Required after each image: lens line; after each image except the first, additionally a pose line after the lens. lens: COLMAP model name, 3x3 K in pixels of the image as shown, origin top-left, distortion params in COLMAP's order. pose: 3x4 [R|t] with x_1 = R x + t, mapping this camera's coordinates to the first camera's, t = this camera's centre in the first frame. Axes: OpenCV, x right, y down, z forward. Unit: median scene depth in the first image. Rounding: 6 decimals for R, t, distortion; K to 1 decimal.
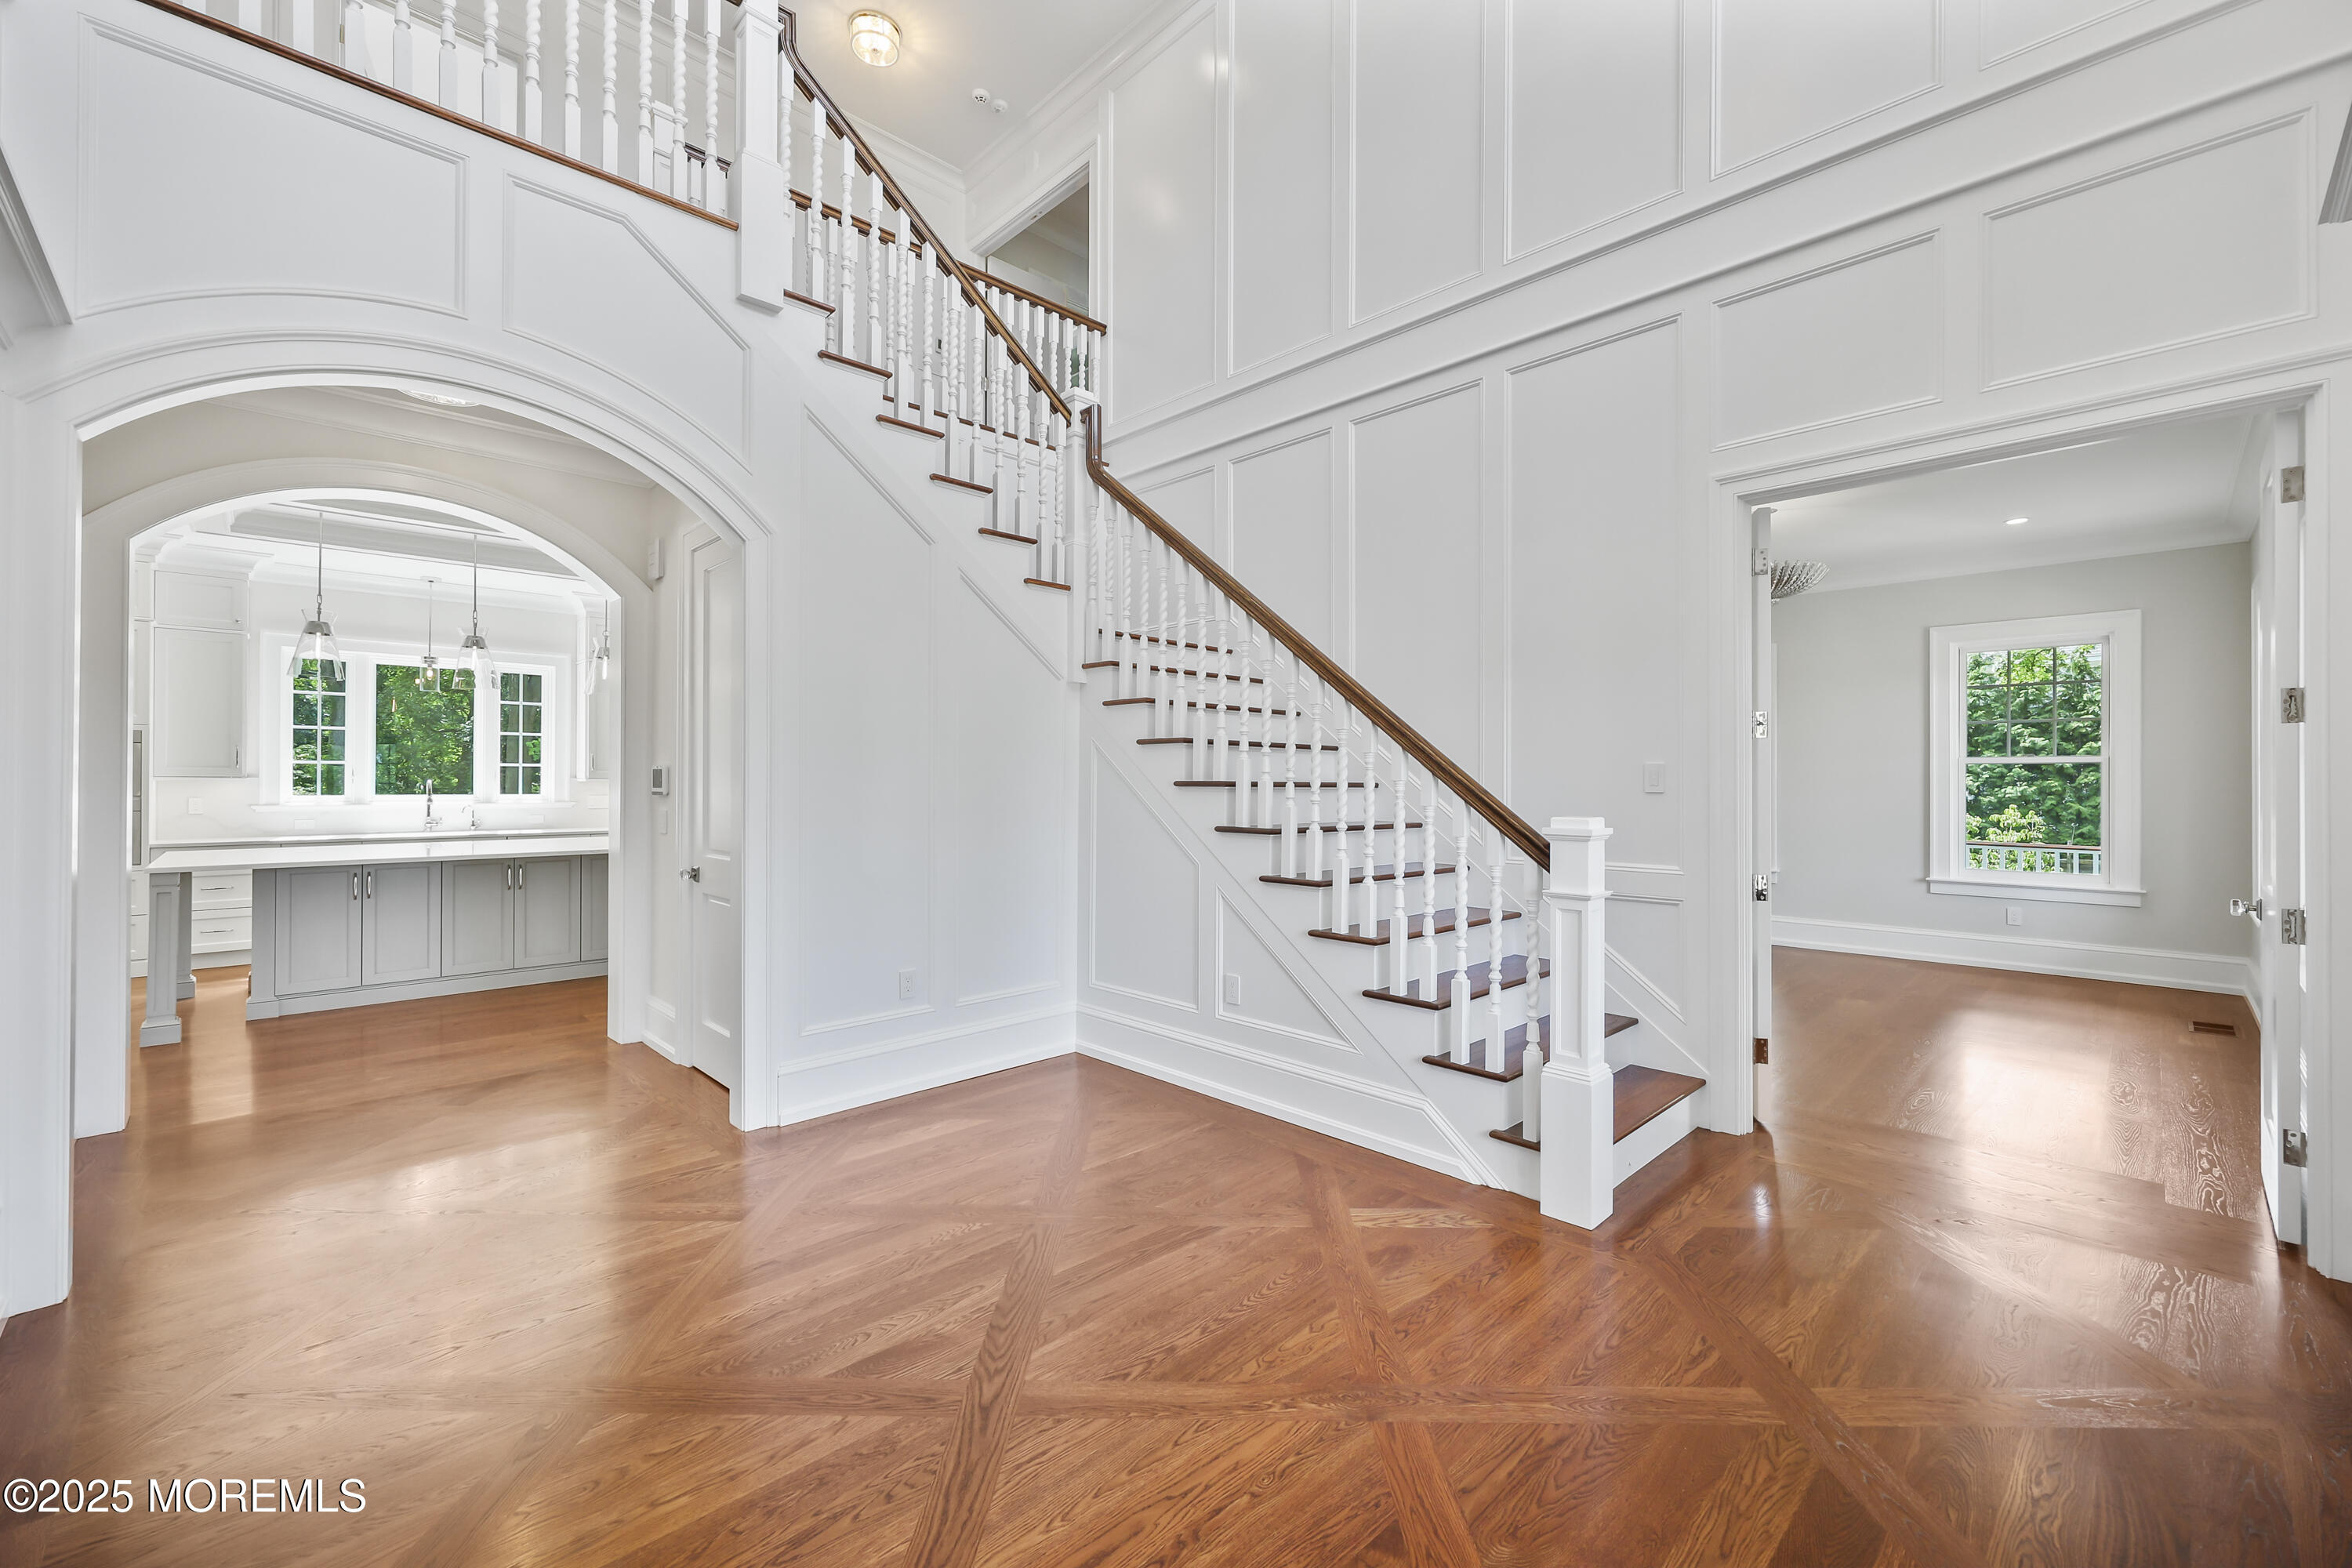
lens RADIAL K [[956.0, 0, 1178.2], [0, 956.0, 767.5], [0, 0, 1]] dist [-0.000220, 0.000003]
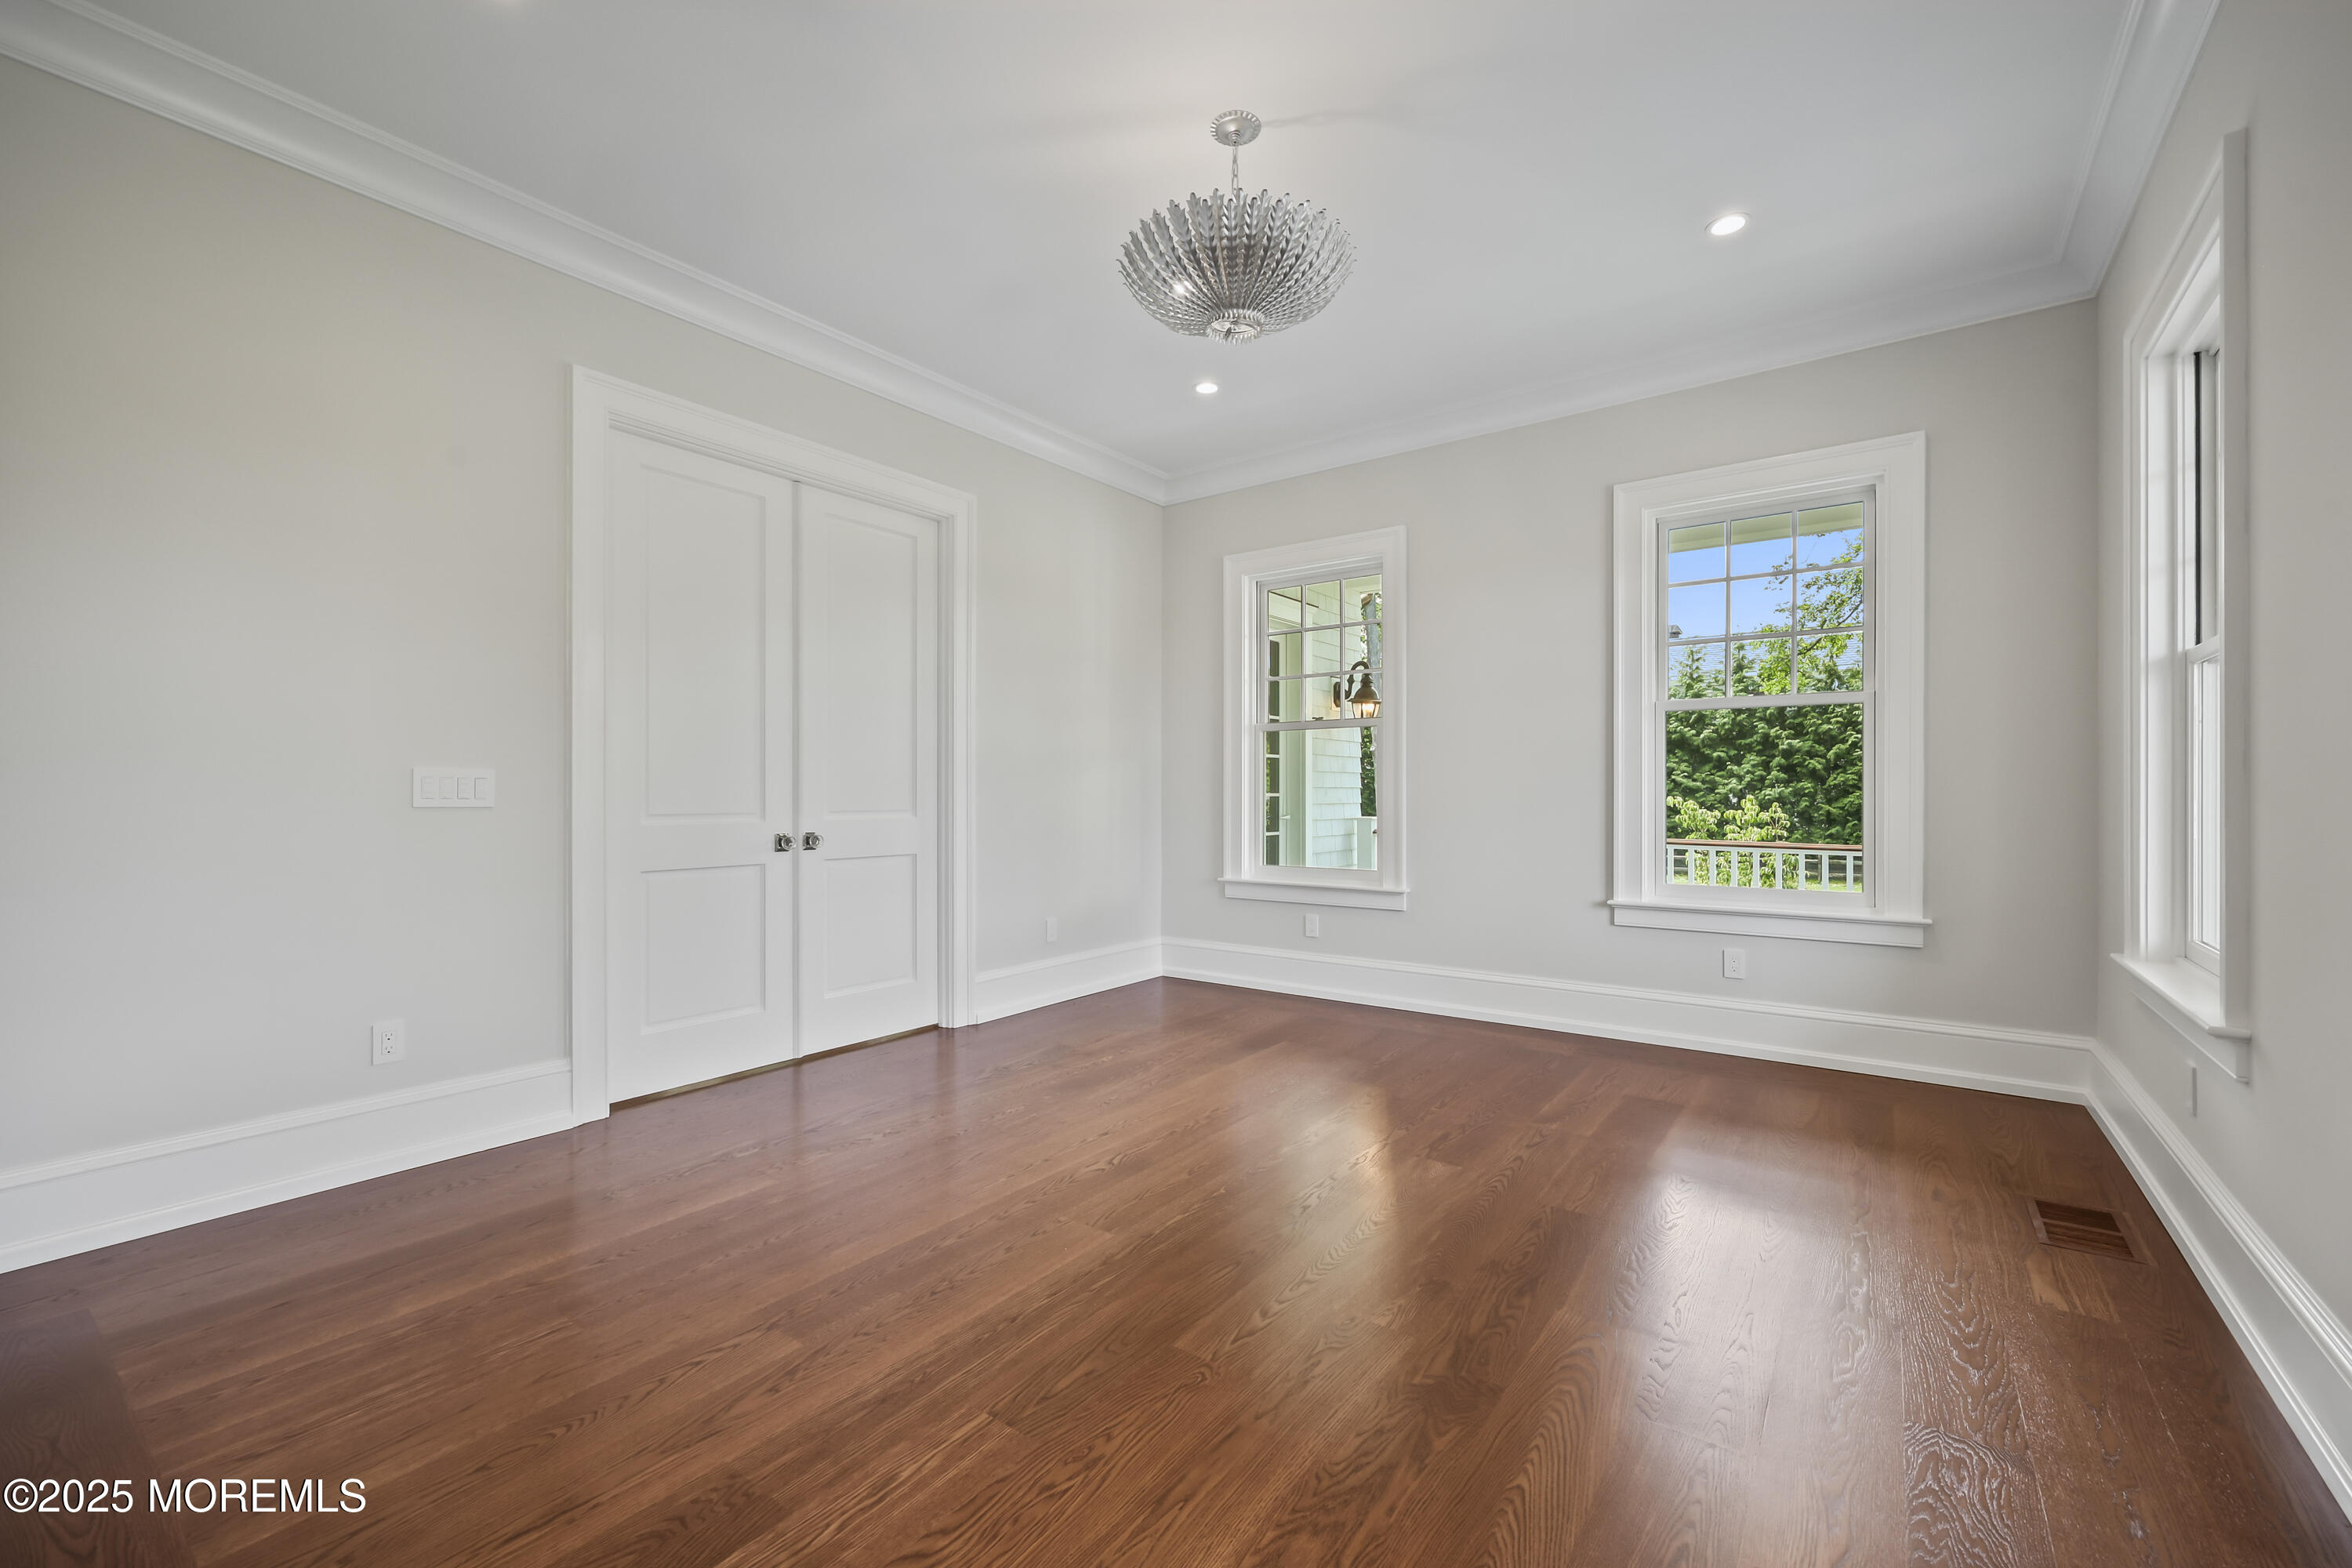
lens RADIAL K [[956.0, 0, 1177.8], [0, 956.0, 791.9], [0, 0, 1]] dist [-0.000220, 0.000003]
pose [[0.987537, -0.008572, 0.157154, 0.415505], [0.006951, 0.999917, 0.010861, 0.037267], [-0.157234, -0.009633, 0.987514, 0.441136]]
